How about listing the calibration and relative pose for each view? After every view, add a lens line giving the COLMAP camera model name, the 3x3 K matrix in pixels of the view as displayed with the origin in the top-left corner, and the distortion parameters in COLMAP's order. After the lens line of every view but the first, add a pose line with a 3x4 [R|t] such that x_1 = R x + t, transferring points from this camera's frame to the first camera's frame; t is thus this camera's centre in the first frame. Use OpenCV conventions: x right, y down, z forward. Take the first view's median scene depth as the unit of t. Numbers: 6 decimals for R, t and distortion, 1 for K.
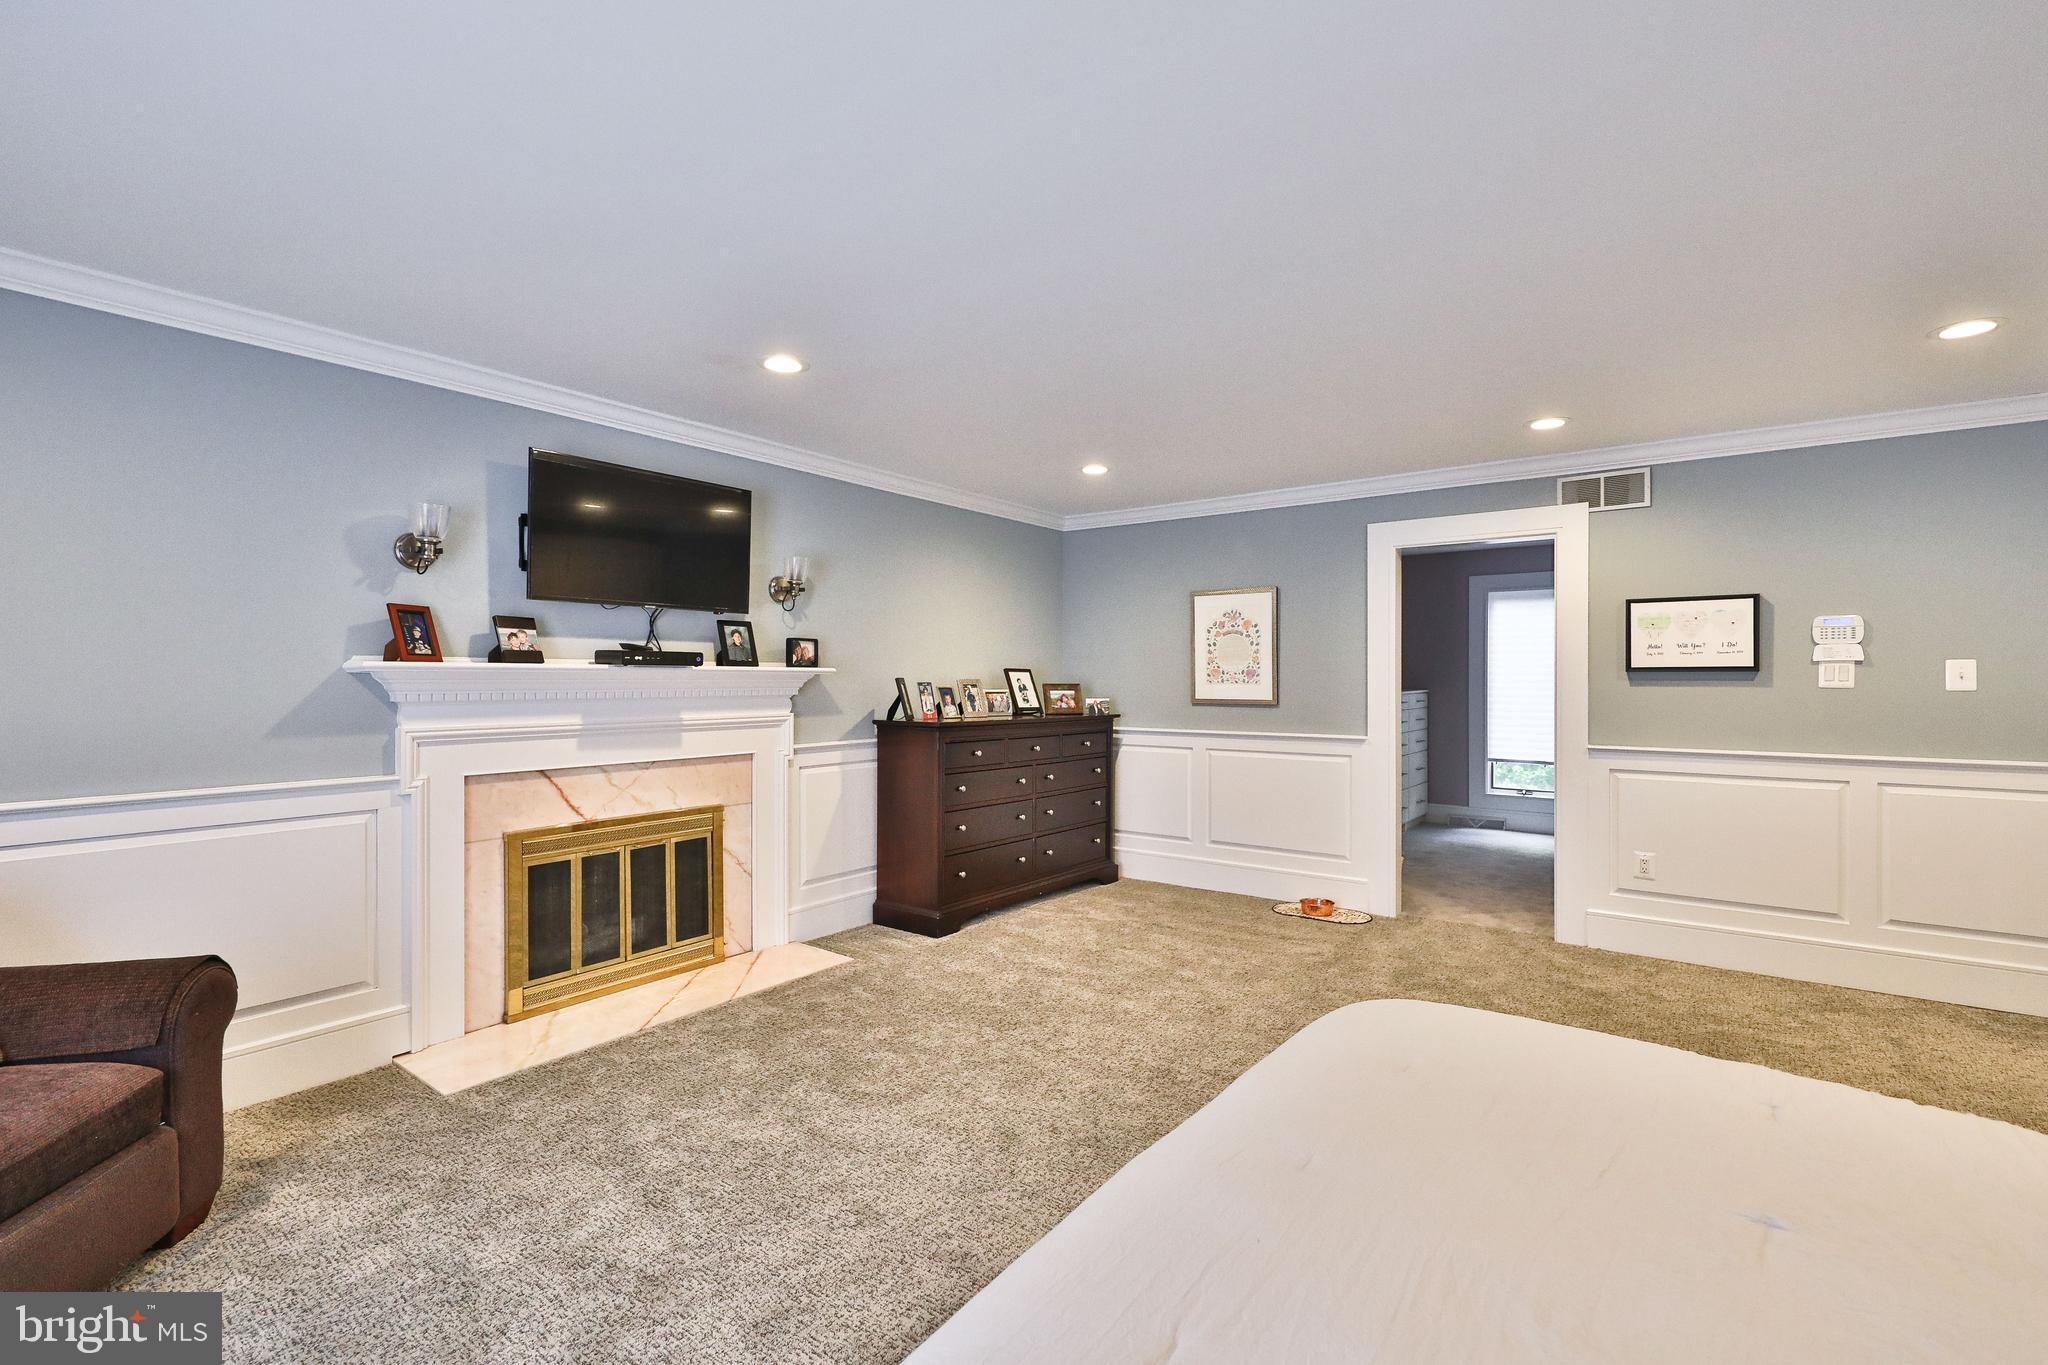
lens RADIAL K [[902.3, 0, 1021.1], [0, 902.3, 679.2], [0, 0, 1]] dist [0.003064, 0.000204]
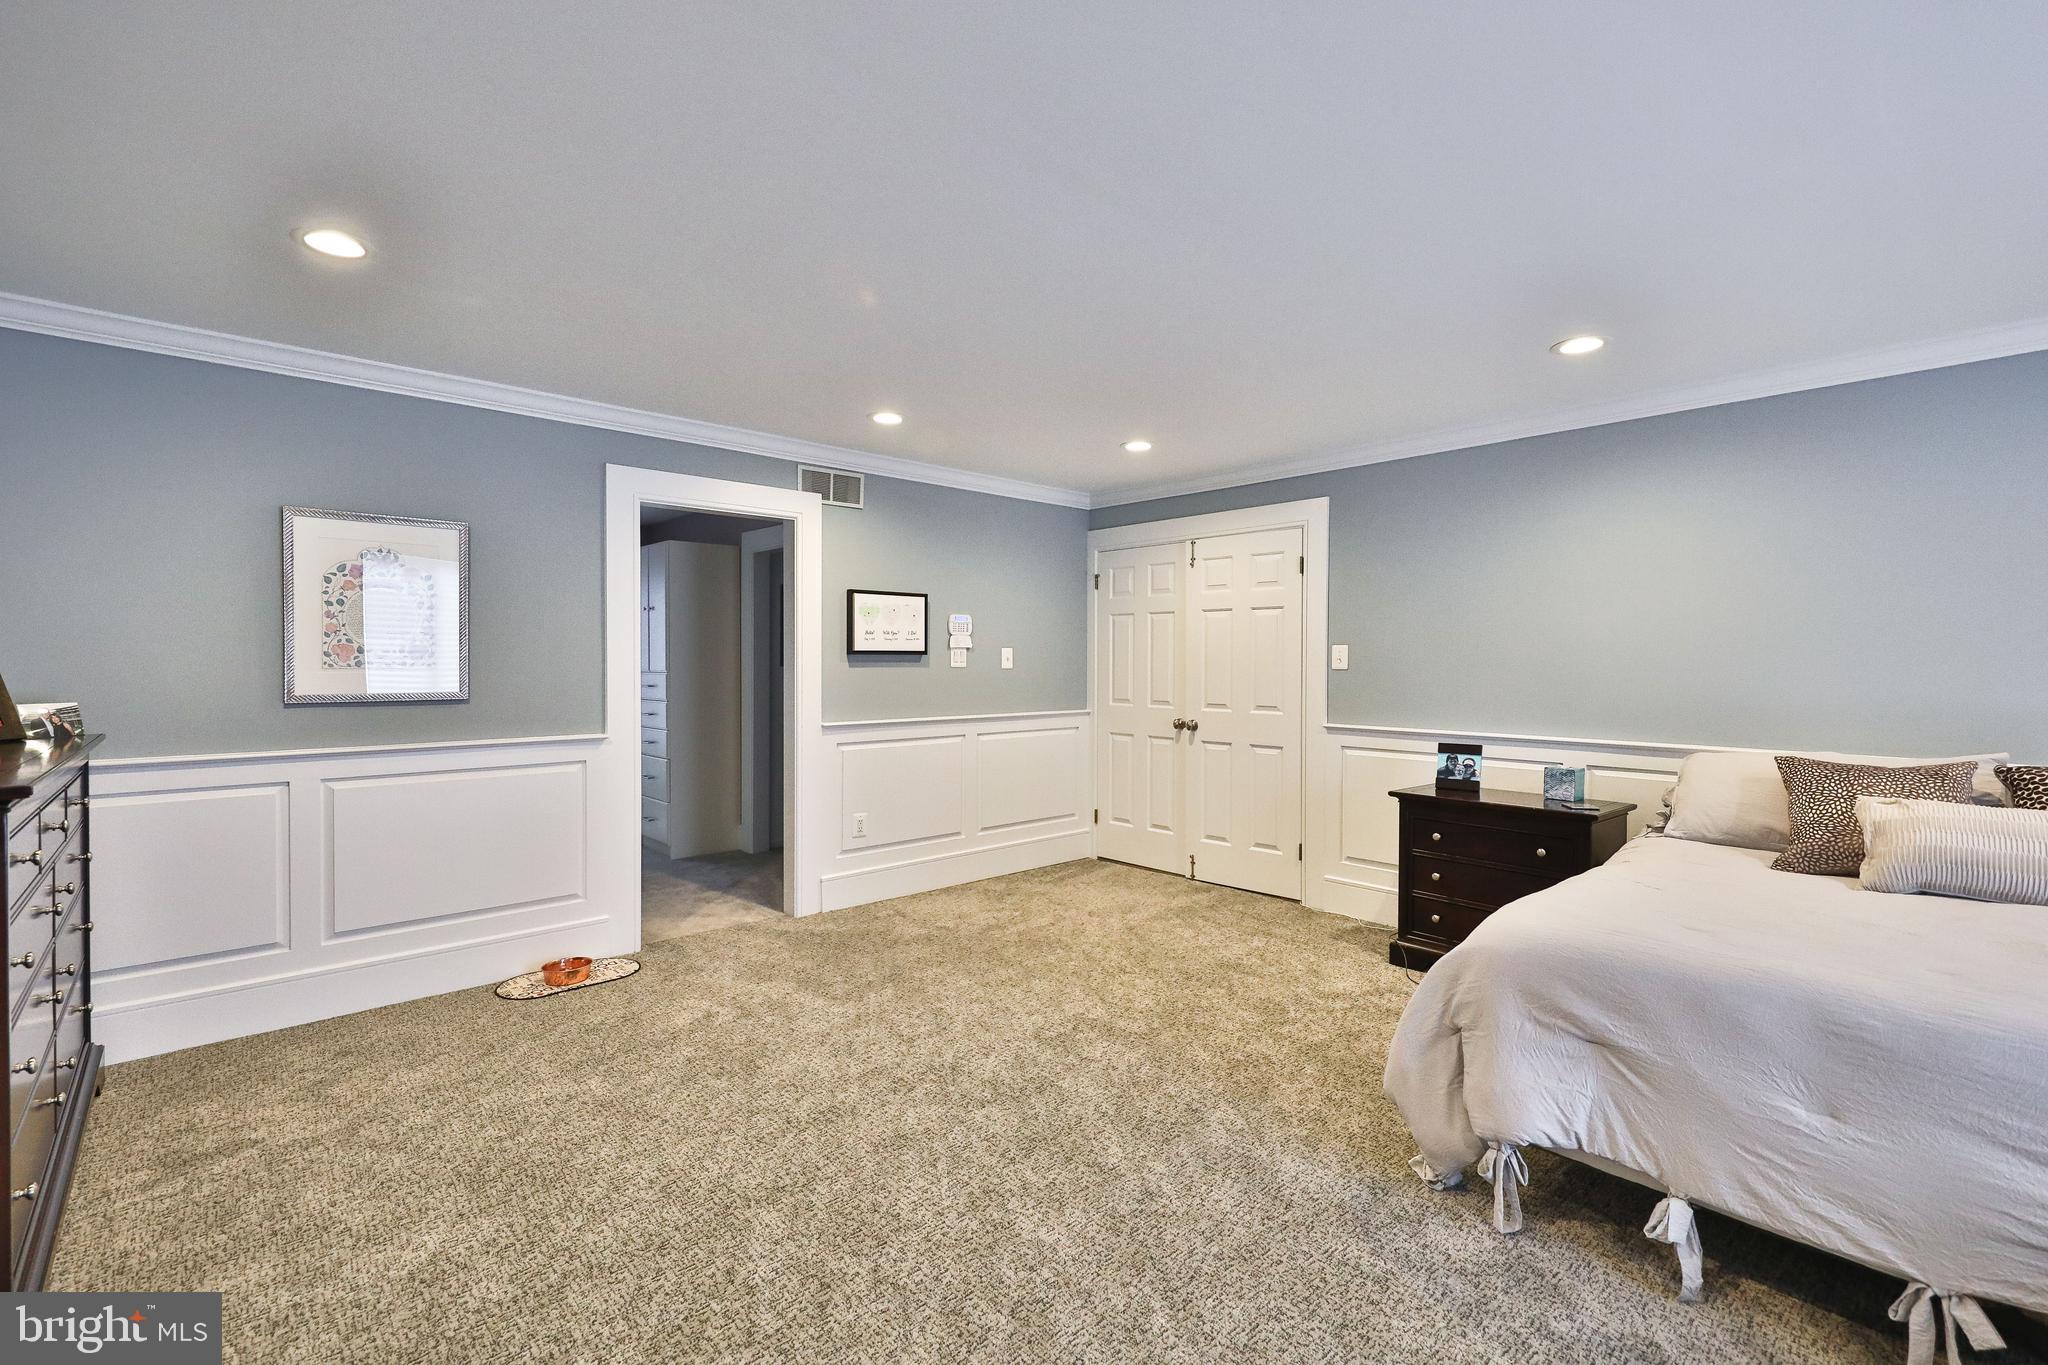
lens RADIAL K [[902.3, 0, 1021.7], [0, 902.3, 678.5], [0, 0, 1]] dist [0.003064, 0.000204]
pose [[0.187054, -0.017149, 0.982200, -0.373986], [0.002447, 0.999853, 0.016991, 0.002873], [-0.982347, -0.000775, 0.187068, 0.577417]]
